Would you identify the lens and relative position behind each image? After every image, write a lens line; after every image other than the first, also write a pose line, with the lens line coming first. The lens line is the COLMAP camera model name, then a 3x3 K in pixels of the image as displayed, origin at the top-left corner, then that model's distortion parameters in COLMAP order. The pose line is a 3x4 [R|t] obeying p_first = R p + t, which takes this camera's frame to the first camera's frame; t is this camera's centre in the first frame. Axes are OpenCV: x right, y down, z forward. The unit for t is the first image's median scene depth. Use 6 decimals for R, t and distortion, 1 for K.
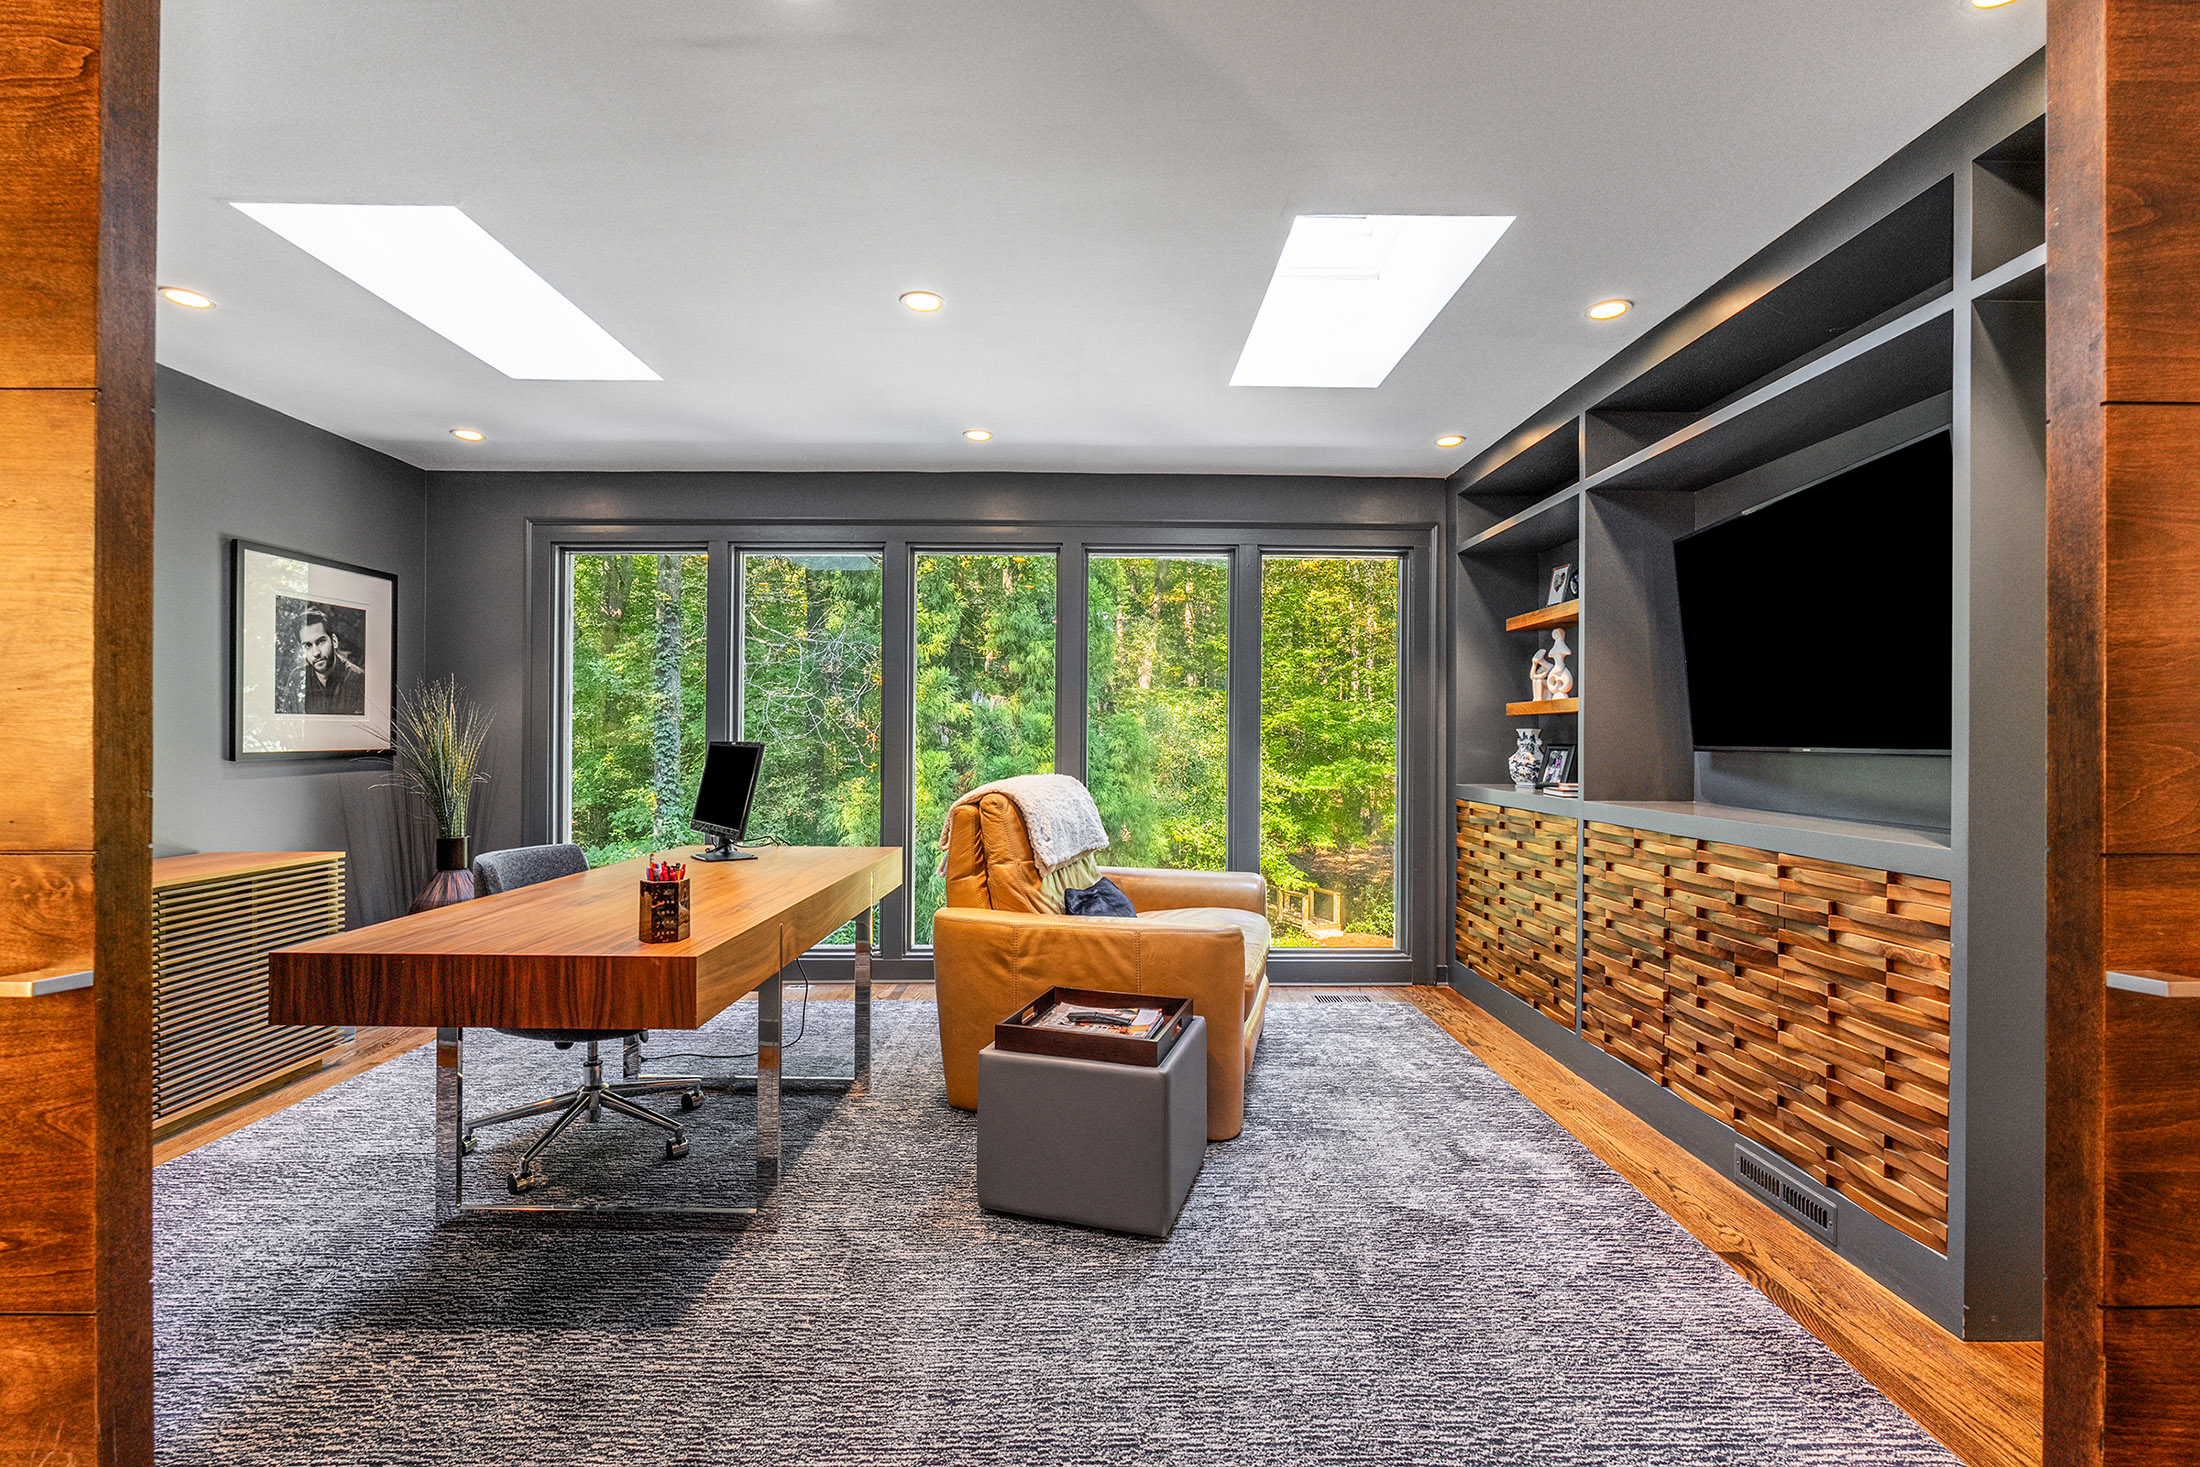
lens RADIAL K [[962.2, 0, 1100.0], [0, 962.2, 733.5], [0, 0, 1]] dist [-0.002735, -0.000367]
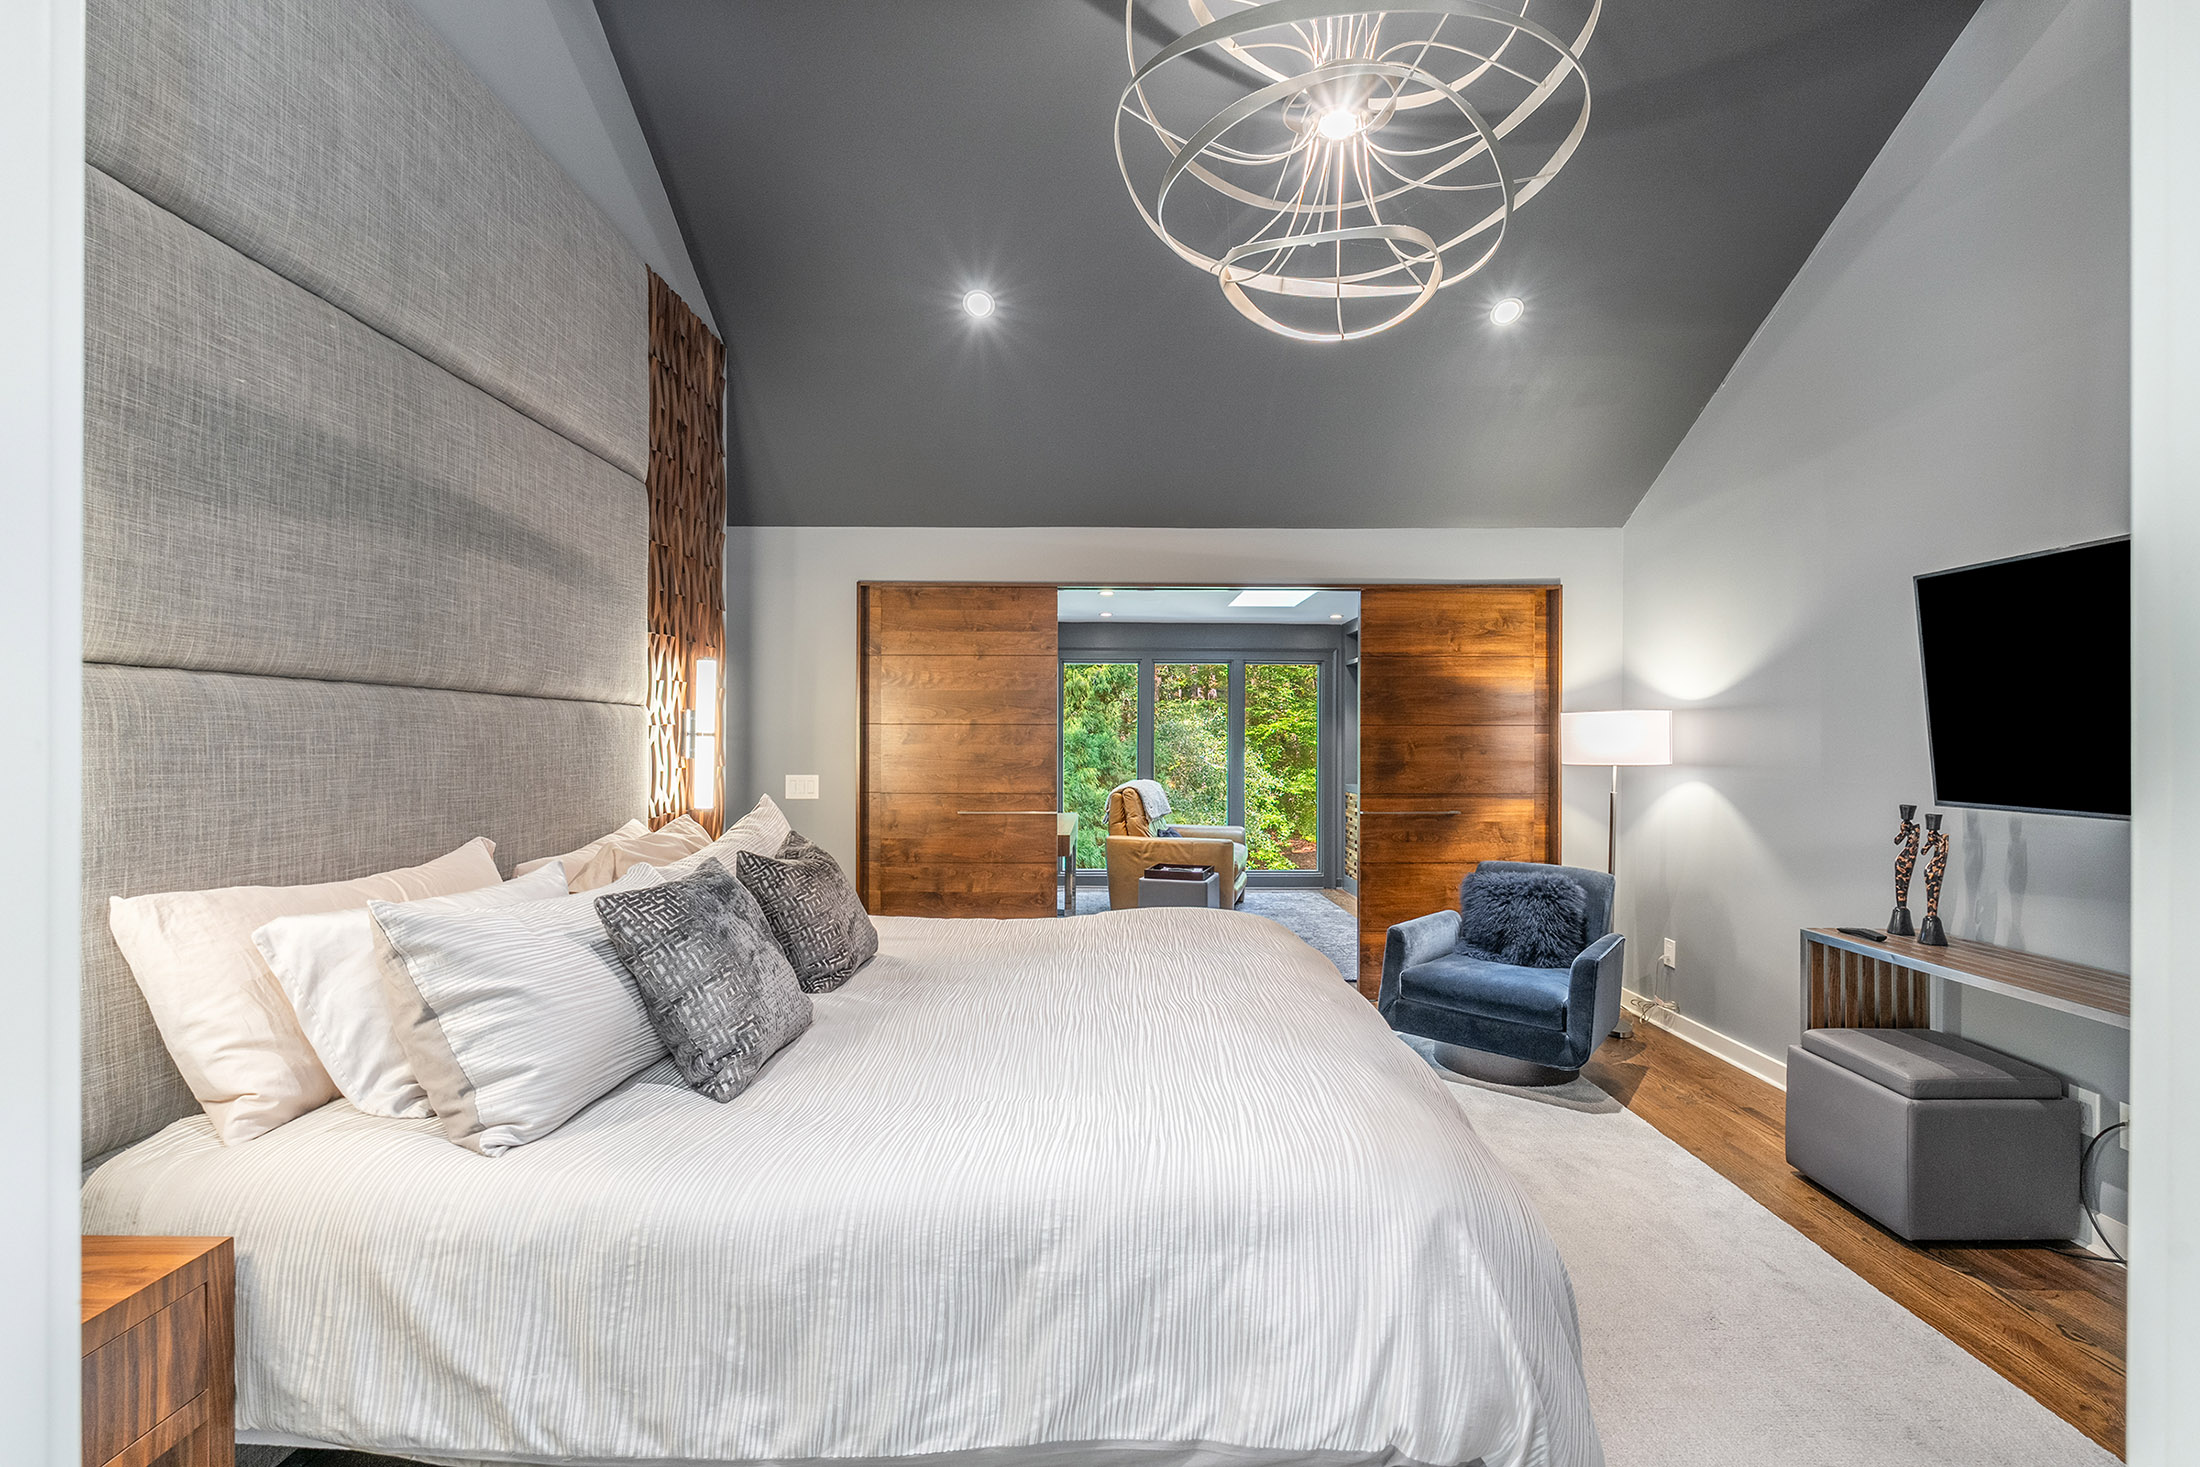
lens RADIAL K [[962.2, 0, 1100.0], [0, 962.2, 733.5], [0, 0, 1]] dist [-0.002735, -0.000367]
pose [[0.999999, 0.000607, -0.001042, -0.179310], [-0.000609, 0.999999, -0.001570, -0.067837], [0.001042, 0.001571, 0.999998, -1.374148]]
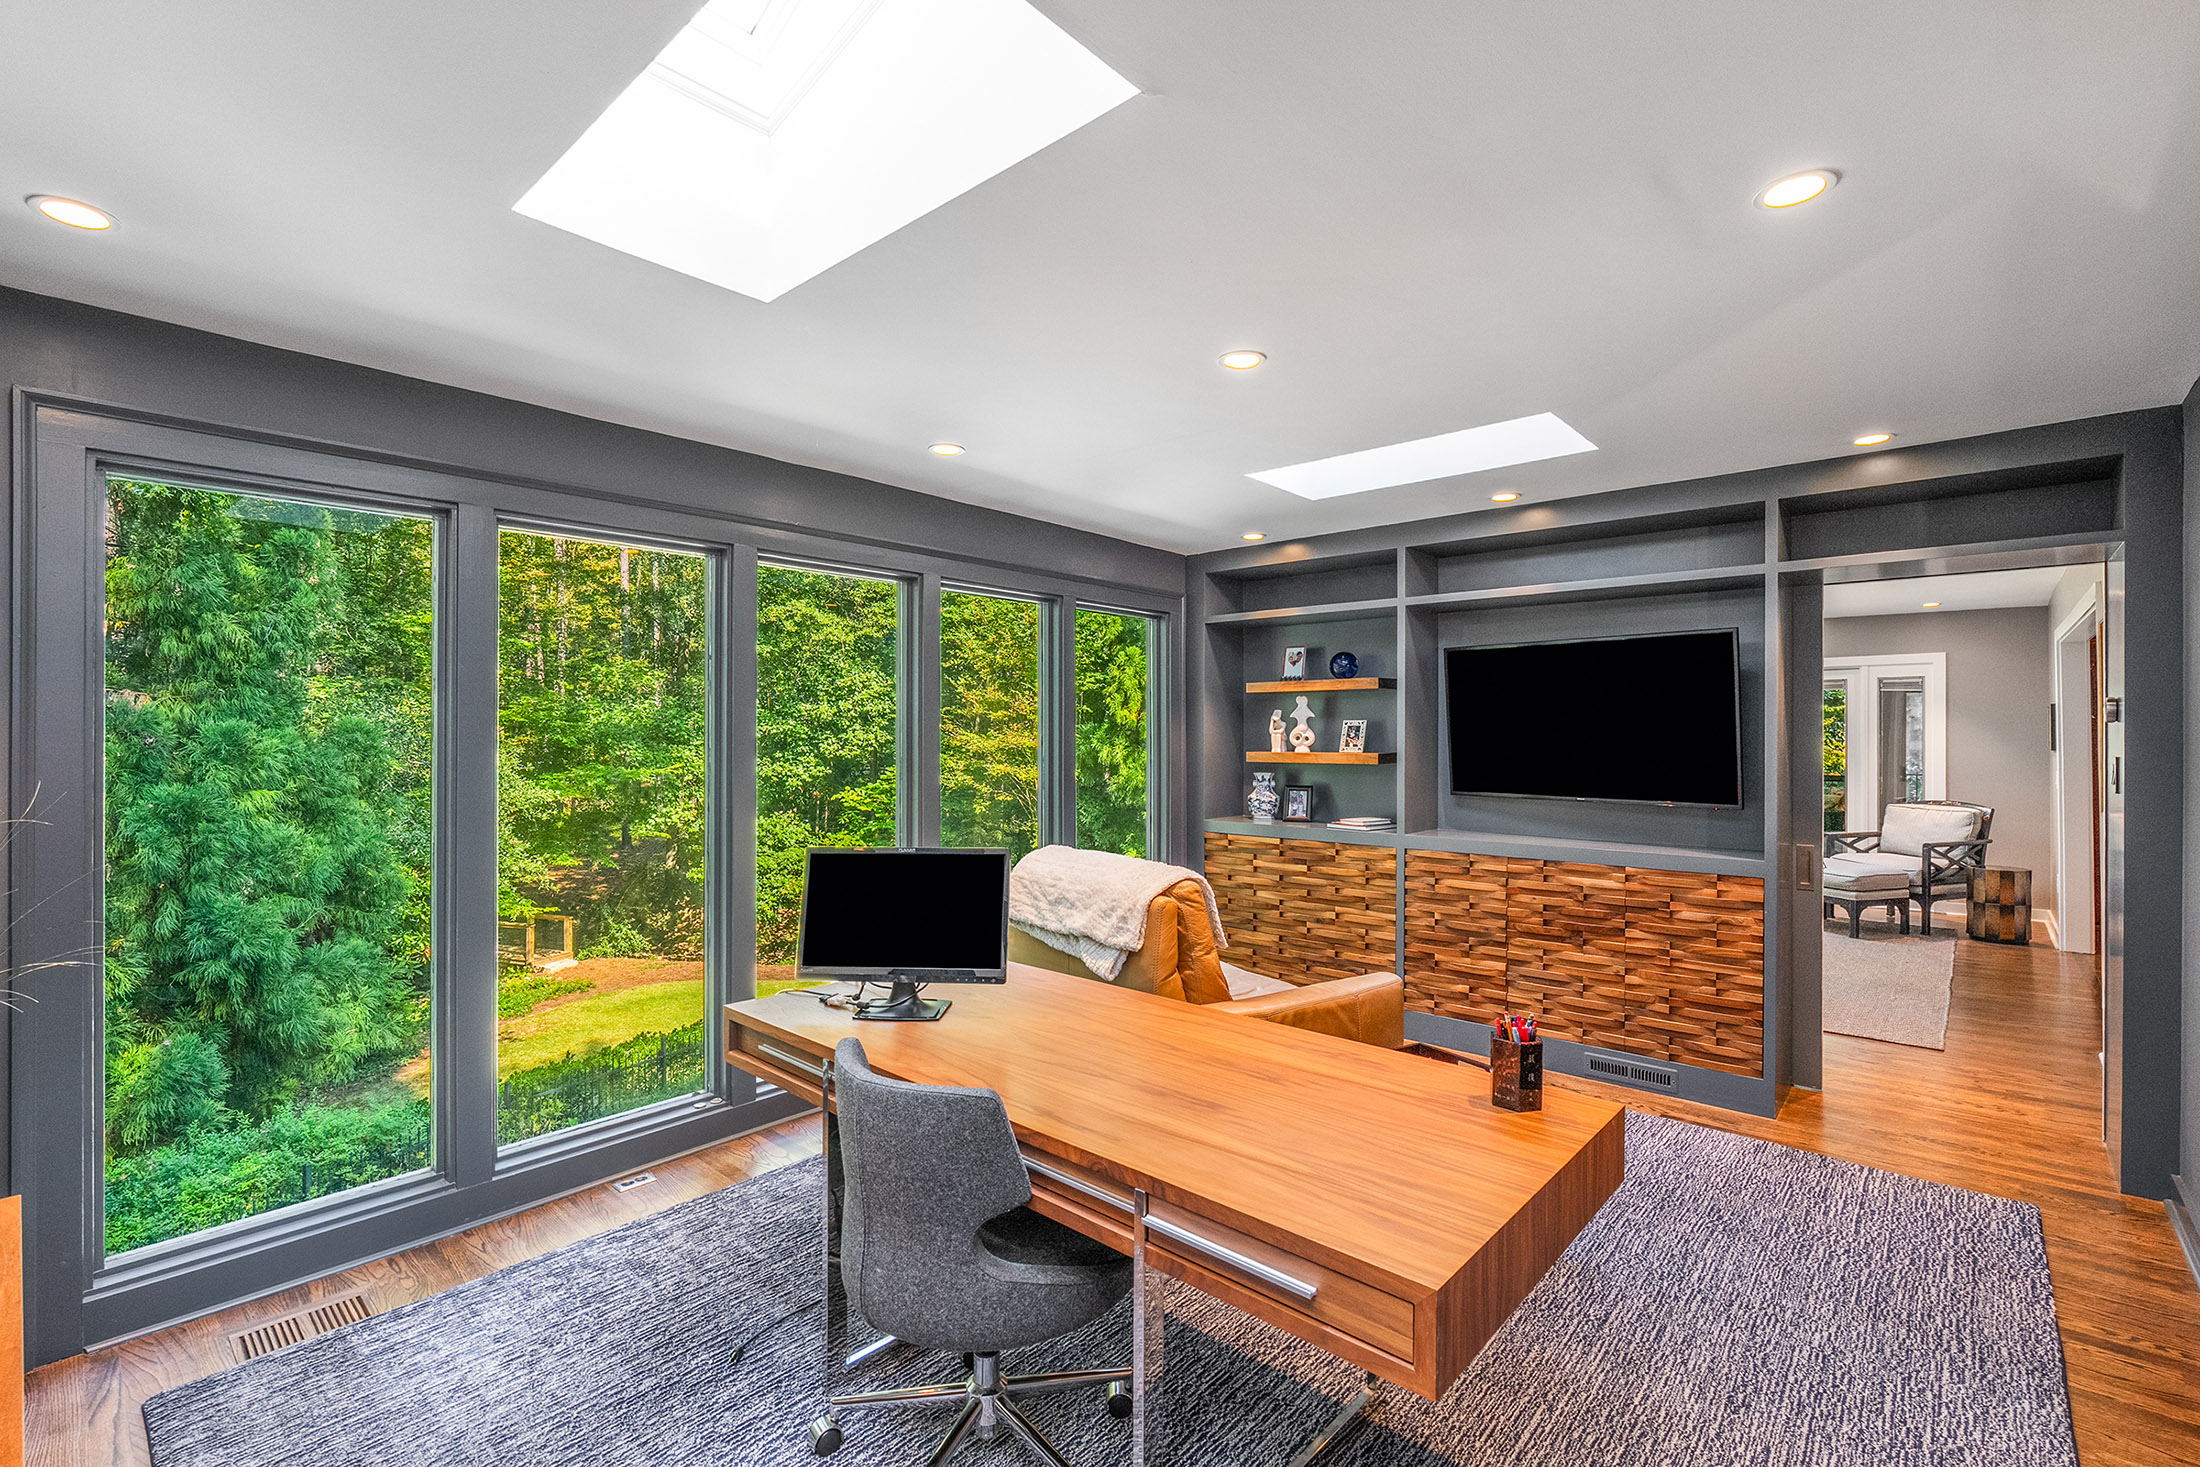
lens RADIAL K [[979.7, 0, 1100.0], [0, 979.7, 733.5], [0, 0, 1]] dist [-0.000383, -0.000084]
pose [[0.671738, -0.003784, 0.740779, -0.877451], [-0.001334, 0.999979, 0.006317, -0.087177], [-0.740788, -0.005232, 0.671719, 0.422177]]
